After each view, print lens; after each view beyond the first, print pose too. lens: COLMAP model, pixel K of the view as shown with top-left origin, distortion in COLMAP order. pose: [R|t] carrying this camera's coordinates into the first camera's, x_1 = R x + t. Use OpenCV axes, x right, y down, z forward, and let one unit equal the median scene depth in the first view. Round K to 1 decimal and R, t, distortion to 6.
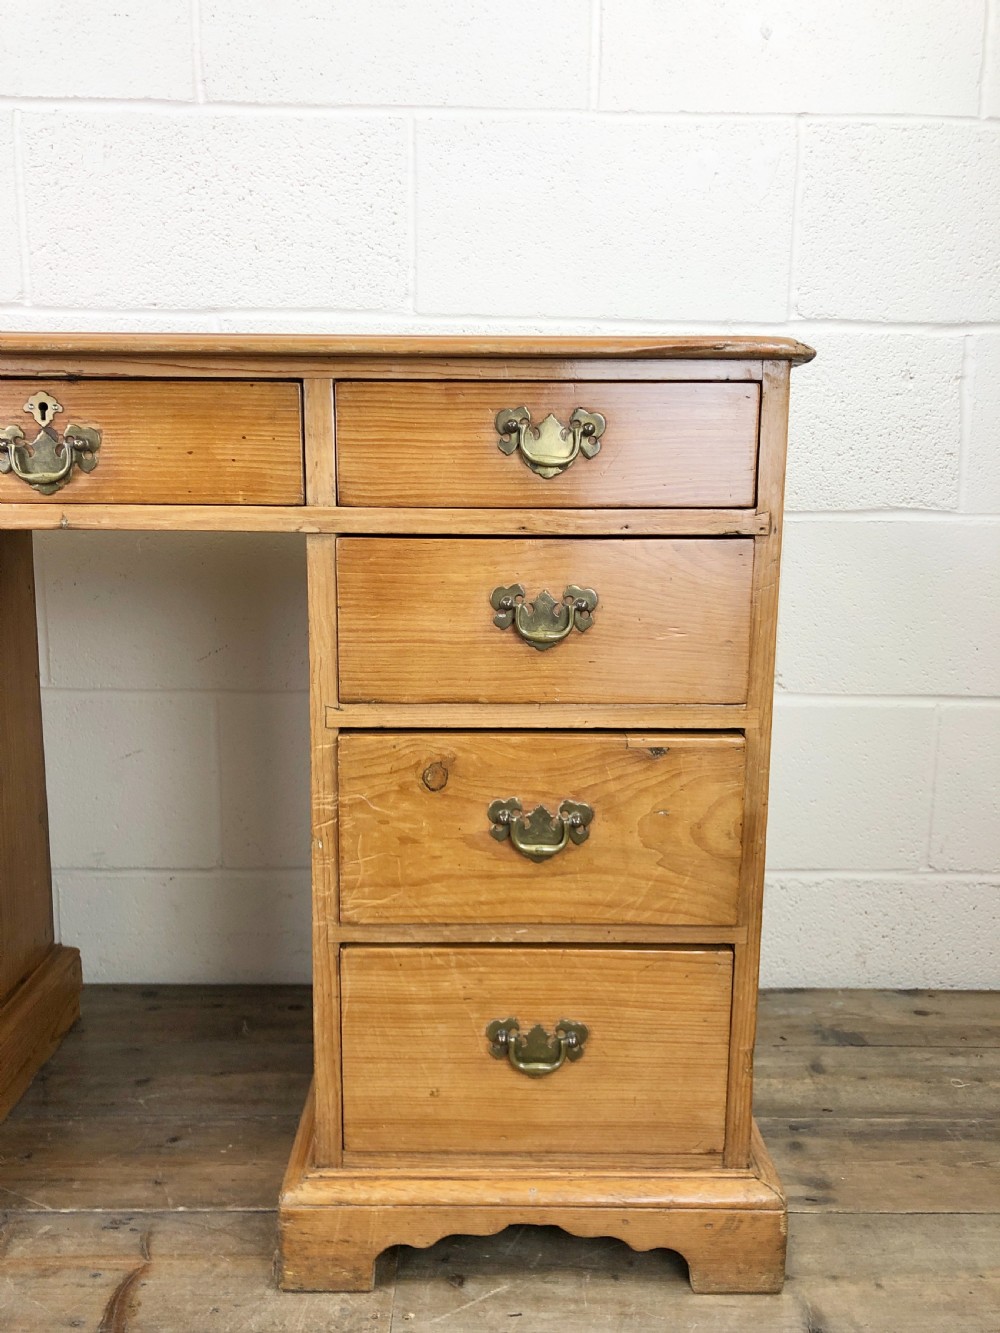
lens RADIAL K [[1099.6, 0, 492.6], [0, 1099.6, 655.5], [0, 0, 1]] dist [0.013695, -0.002351]
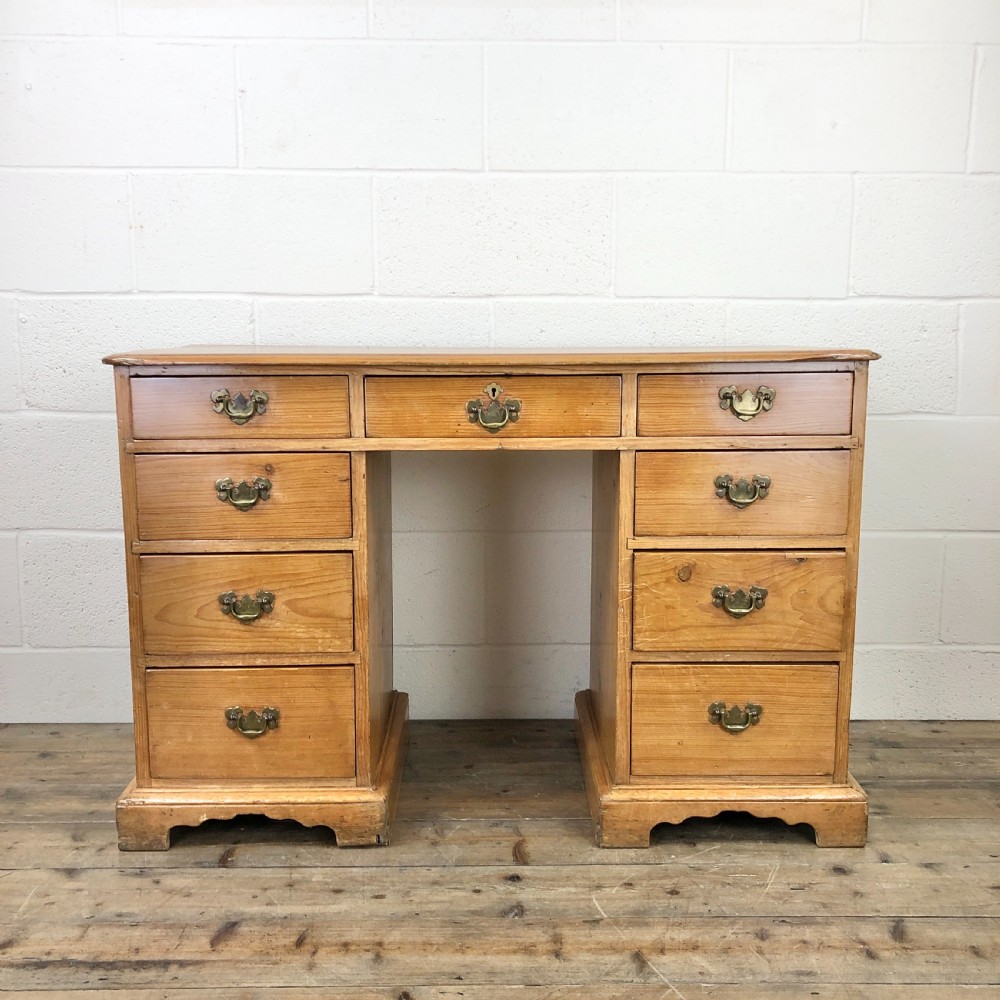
lens RADIAL K [[1091.8, 0, 495.0], [0, 1091.8, 489.7], [0, 0, 1]] dist [0.059863, -0.124648]
pose [[0.999950, -0.009978, -0.001187, -0.333793], [0.009971, 0.999935, -0.005619, -0.027004], [0.001243, 0.005607, 0.999984, -0.809952]]
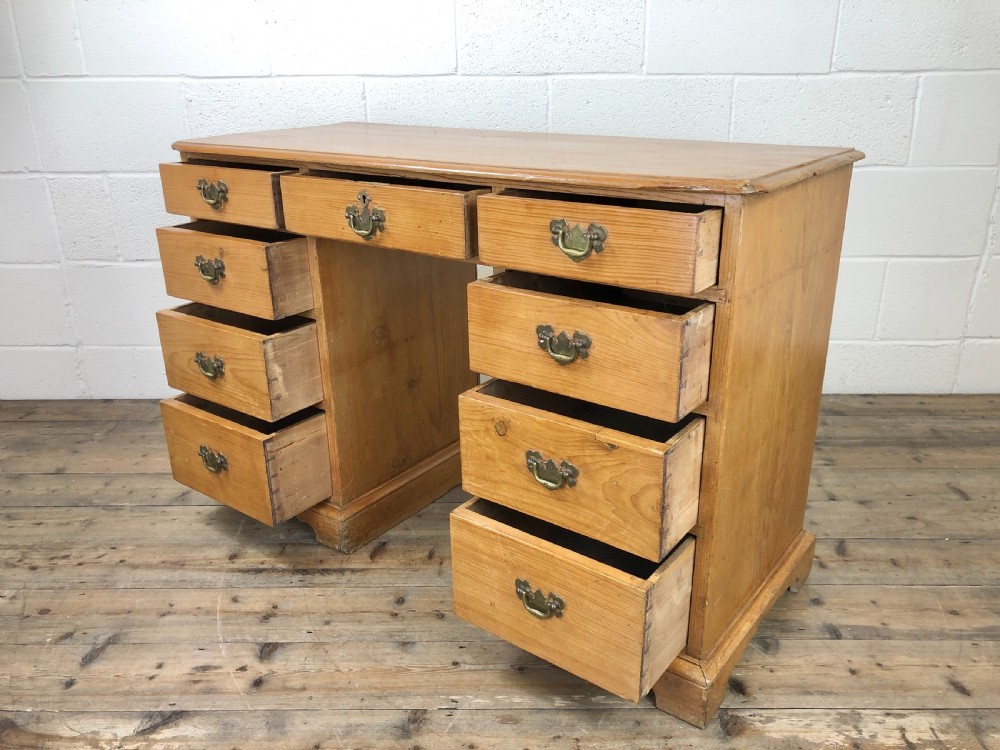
lens RADIAL K [[825.7, 0, 503.5], [0, 825.7, 377.7], [0, 0, 1]] dist [0.004575, 0.009078]
pose [[0.999551, -0.013889, -0.026567, -0.410758], [0.019153, 0.977614, 0.209535, -0.114227], [0.023062, -0.209949, 0.977440, -0.849603]]
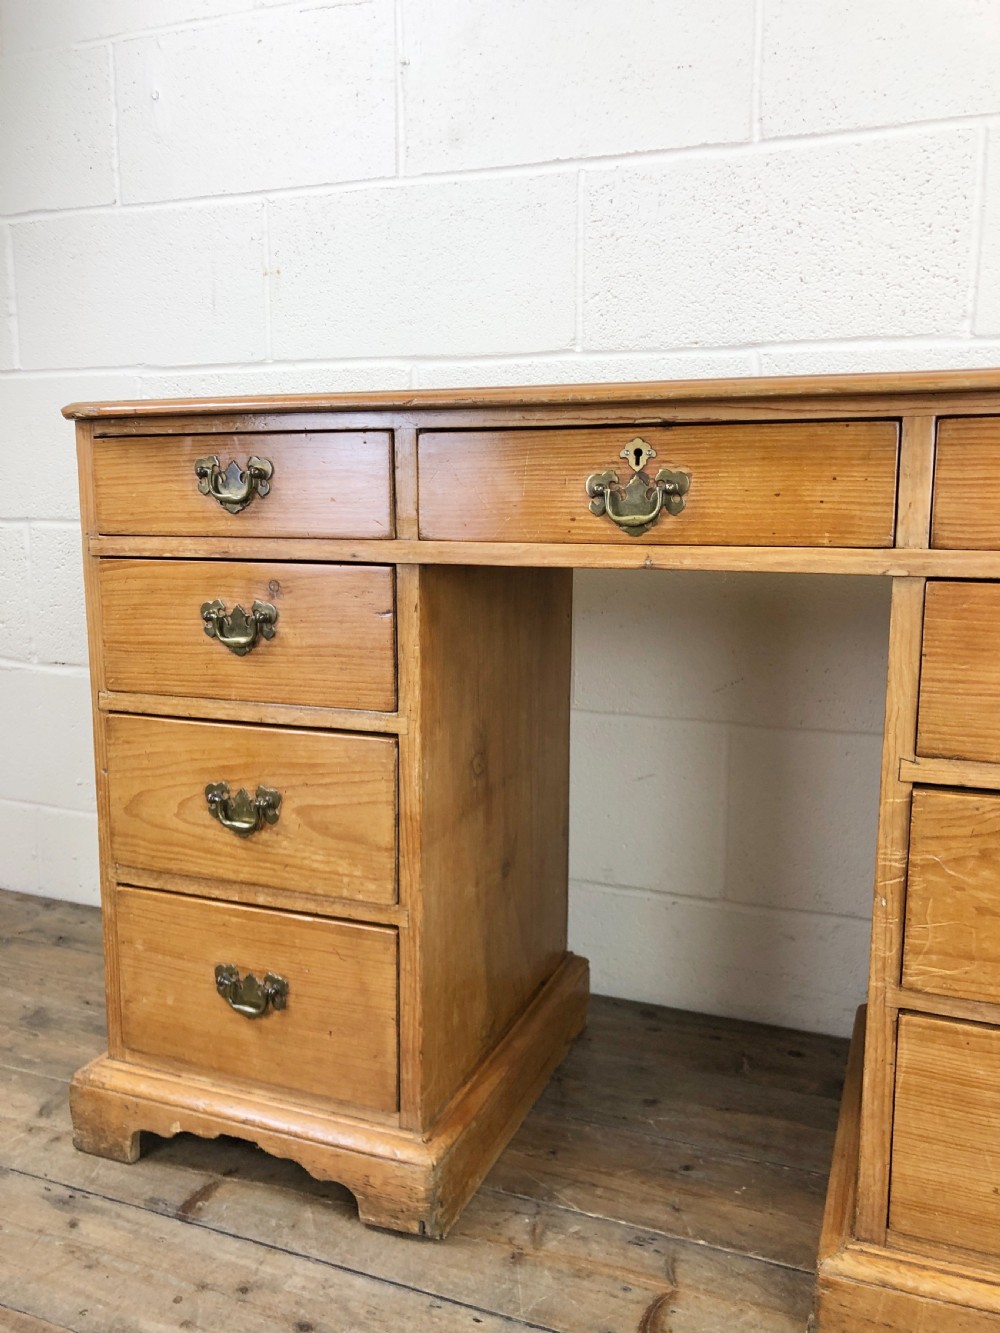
lens RADIAL K [[1099.6, 0, 492.6], [0, 1099.6, 655.5], [0, 0, 1]] dist [0.013695, -0.002351]
pose [[0.923786, 0.050005, -0.379630, -0.105075], [-0.056836, 0.998360, -0.006800, -0.013928], [0.378668, 0.027859, 0.925113, -0.015520]]
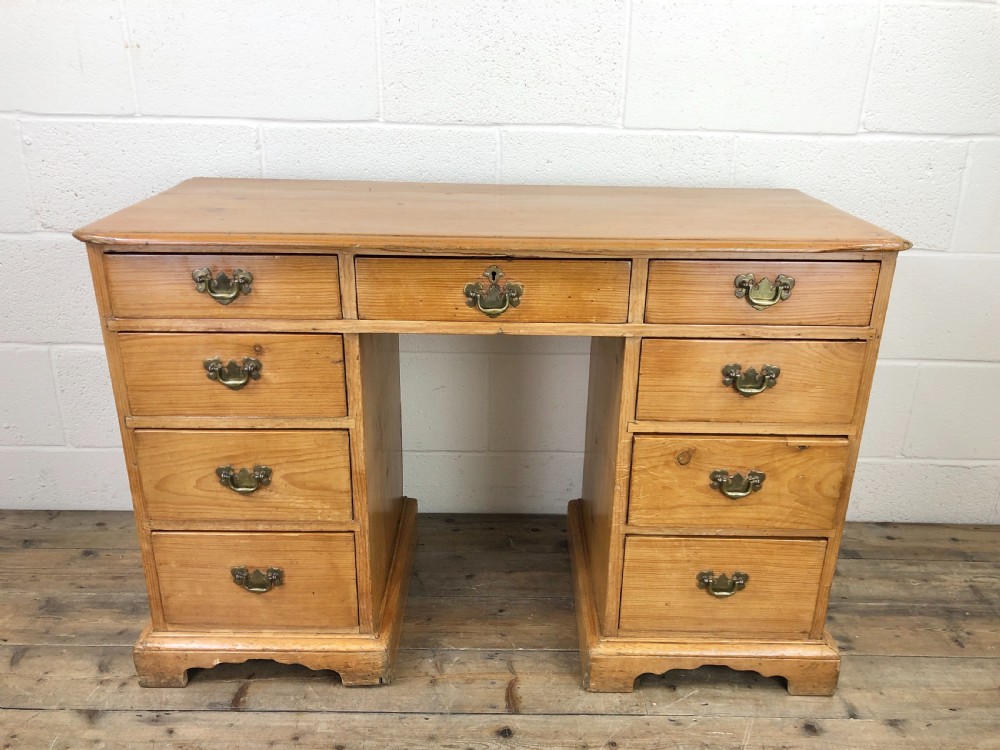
lens RADIAL K [[824.9, 0, 504.7], [0, 824.9, 375.6], [0, 0, 1]] dist [0.013695, -0.002351]
pose [[0.999929, 0.010523, -0.005542, -0.313231], [-0.009050, 0.975585, 0.219435, -0.299570], [0.007716, -0.219369, 0.975611, -0.330569]]
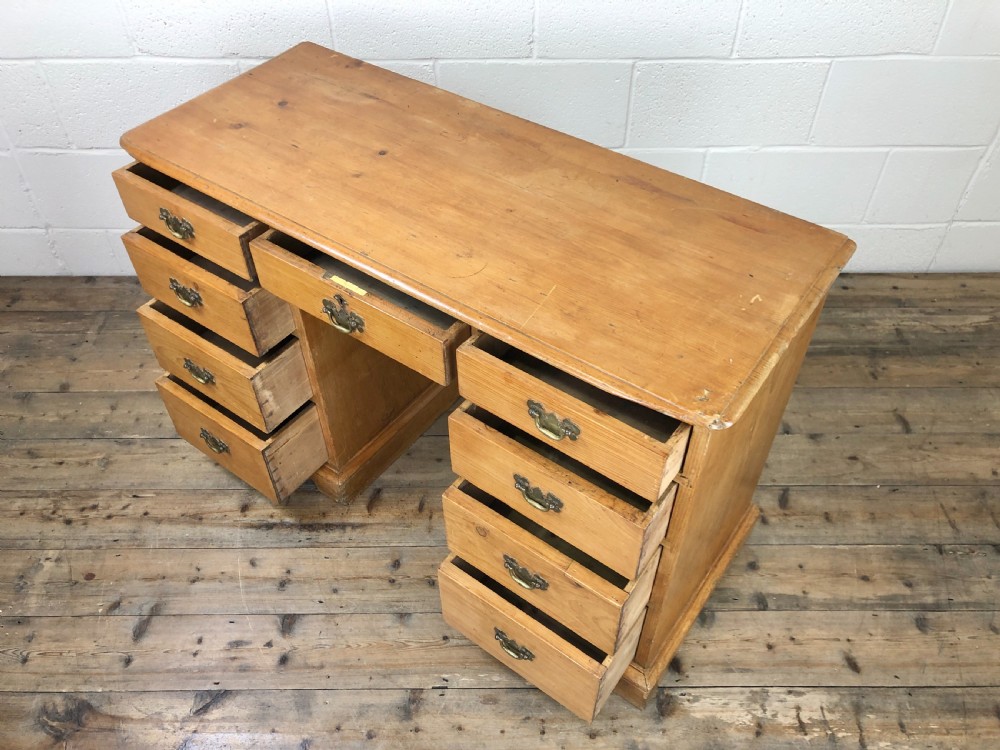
lens RADIAL K [[822.9, 0, 506.6], [0, 822.9, 378.5], [0, 0, 1]] dist [-0.005186, 0.017178]
pose [[0.999942, -0.003482, -0.010229, -0.392635], [0.008946, 0.797719, 0.602963, -0.756941], [0.006061, -0.603020, 0.797703, -0.618255]]
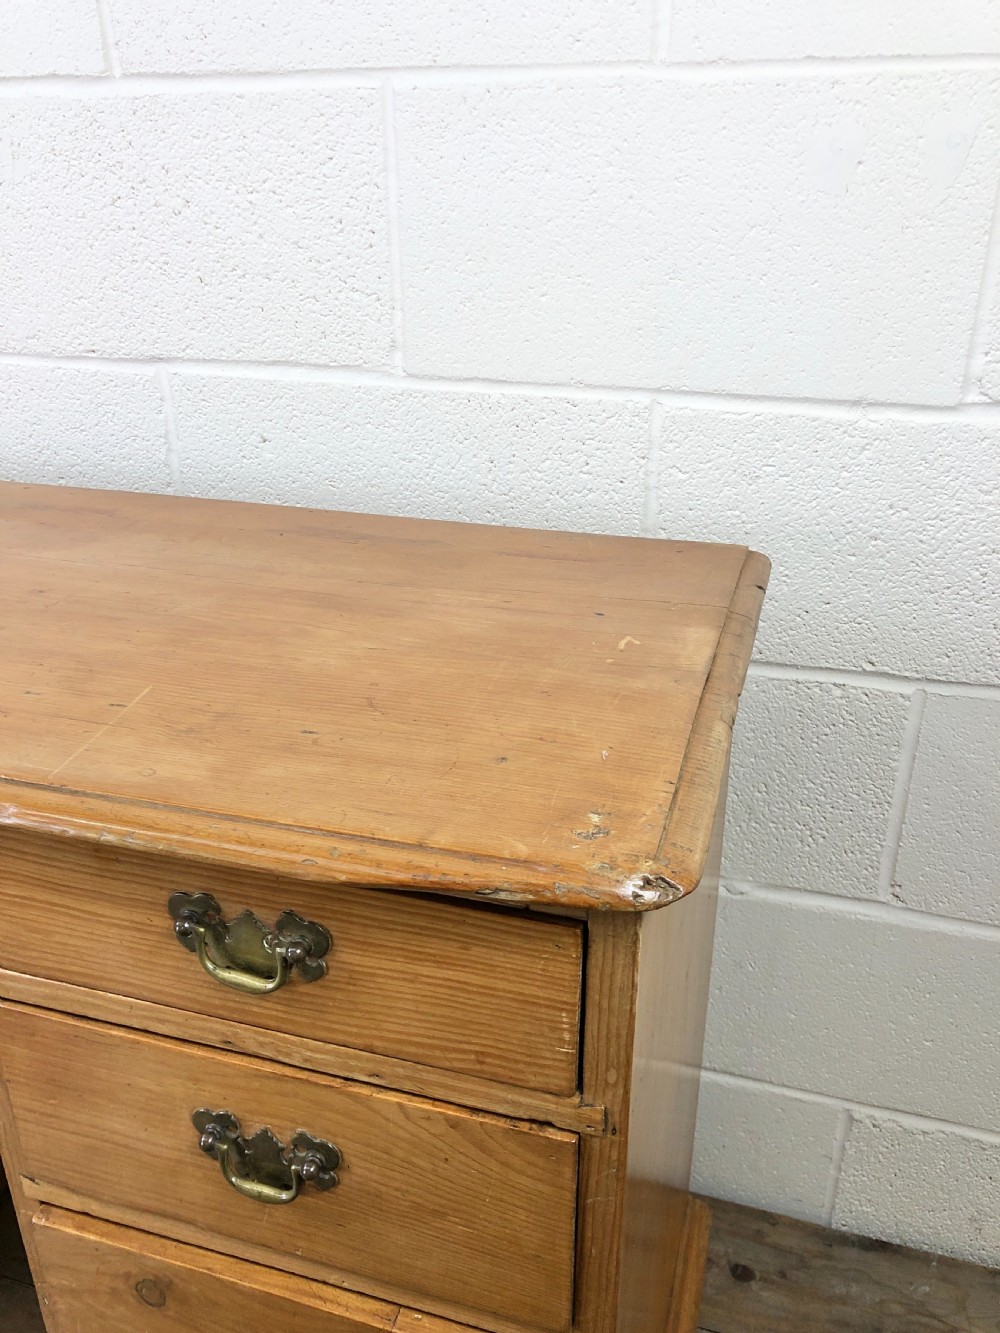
lens RADIAL K [[1100.7, 0, 496.3], [0, 1100.7, 655.7], [0, 0, 1]] dist [0.004575, 0.009078]
pose [[0.953028, 0.109895, -0.282244, 0.284502], [-0.036394, 0.966654, 0.253488, -0.429619], [0.300689, -0.231309, 0.925247, 0.422054]]
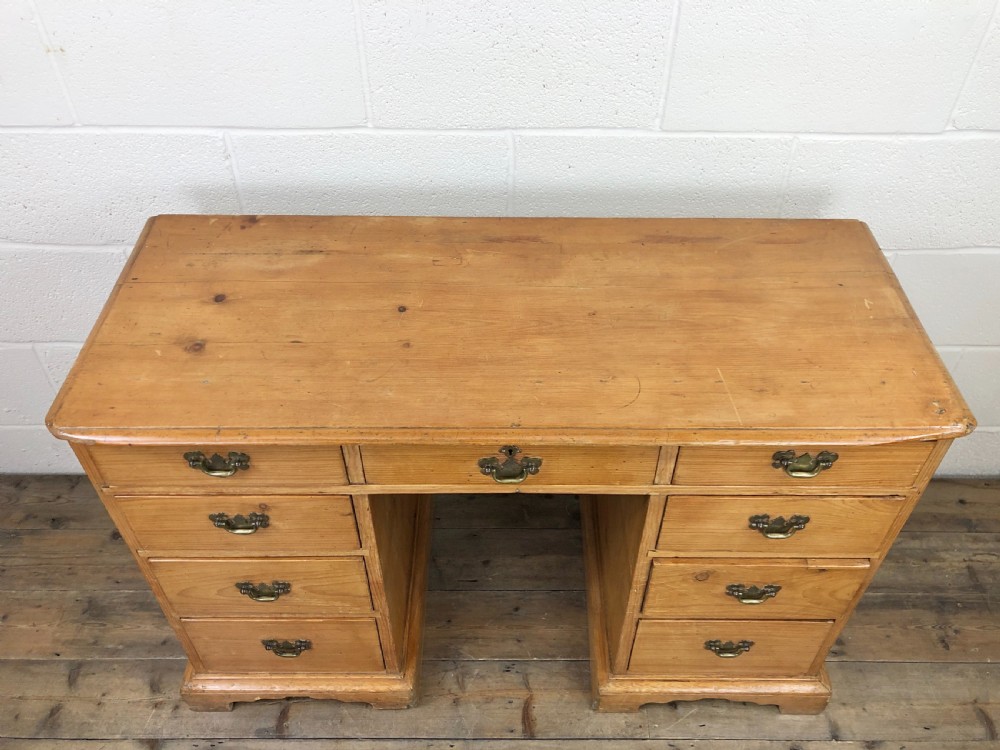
lens RADIAL K [[836.3, 0, 504.8], [0, 836.3, 376.2], [0, 0, 1]] dist [0.004414, 0.015799]
pose [[0.999917, 0.005853, -0.011494, -0.331610], [0.001927, 0.813306, 0.581832, -0.888741], [0.012754, -0.581806, 0.813227, 0.010421]]
